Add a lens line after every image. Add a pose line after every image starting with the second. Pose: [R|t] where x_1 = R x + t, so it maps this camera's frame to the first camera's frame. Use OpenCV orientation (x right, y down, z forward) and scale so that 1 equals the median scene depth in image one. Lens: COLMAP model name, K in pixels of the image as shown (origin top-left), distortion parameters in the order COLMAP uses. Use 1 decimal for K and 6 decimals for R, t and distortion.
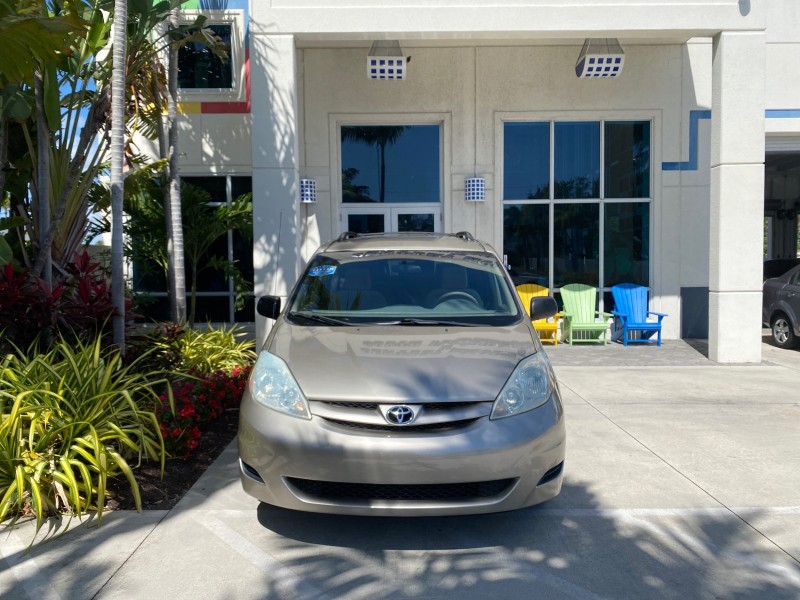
lens RADIAL K [[618.5, 0, 398.9], [0, 618.5, 299.9], [0, 0, 1]] dist [0.013323, -0.016017]
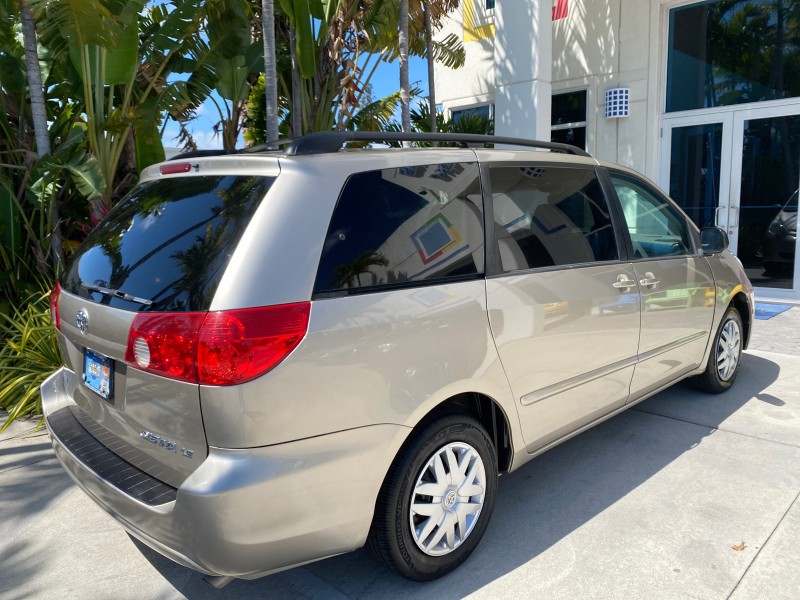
lens RADIAL K [[618.5, 0, 403.8], [0, 618.5, 293.3], [0, 0, 1]] dist [0.013323, -0.016017]
pose [[0.704212, 0.092534, -0.703933, 0.308129], [-0.020592, 0.993715, 0.110026, -0.016358], [0.709691, -0.062986, 0.701692, 0.274818]]
